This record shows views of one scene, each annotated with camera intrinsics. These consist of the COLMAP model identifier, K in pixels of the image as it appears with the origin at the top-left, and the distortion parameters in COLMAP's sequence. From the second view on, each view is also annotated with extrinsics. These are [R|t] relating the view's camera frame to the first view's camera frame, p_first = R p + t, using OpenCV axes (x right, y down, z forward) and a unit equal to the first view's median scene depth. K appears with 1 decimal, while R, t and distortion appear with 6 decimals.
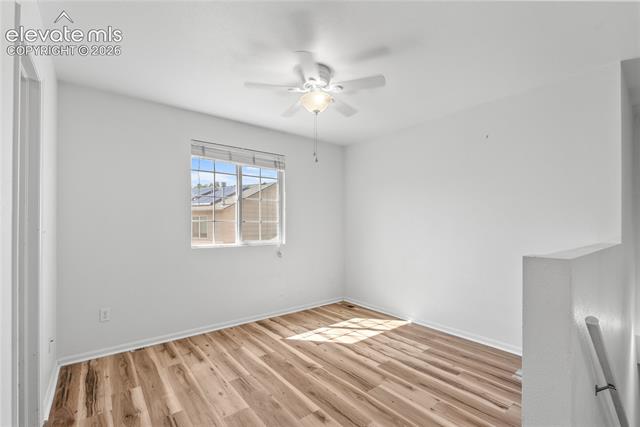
lens RADIAL K [[283.1, 0, 315.5], [0, 283.1, 224.1], [0, 0, 1]] dist [-0.005070, 0.001083]
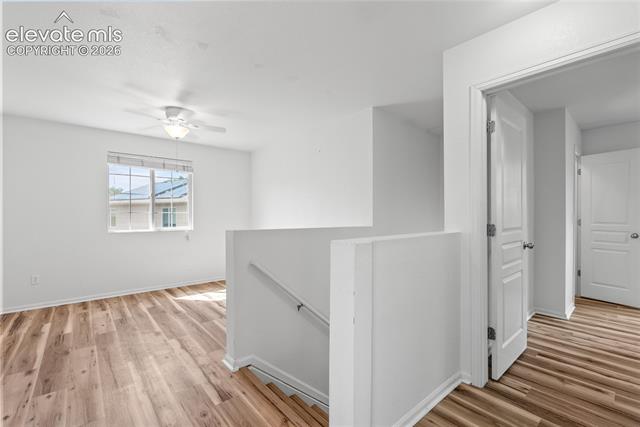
lens RADIAL K [[283.1, 0, 317.5], [0, 283.1, 215.1], [0, 0, 1]] dist [-0.005070, 0.001083]
pose [[0.999395, -0.001090, 0.034768, 0.580028], [0.001161, 0.999997, -0.002049, 0.007475], [-0.034766, 0.002088, 0.999393, -0.426368]]
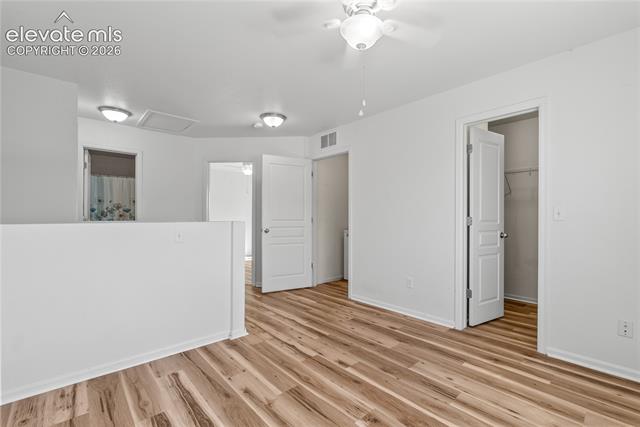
lens RADIAL K [[283.1, 0, 315.9], [0, 283.1, 215.7], [0, 0, 1]] dist [-0.005070, 0.001083]
pose [[-0.998547, -0.002197, -0.053835, 0.132997], [-0.002044, 0.999994, -0.002888, 0.034133], [0.053841, -0.002773, -0.998546, 1.464410]]
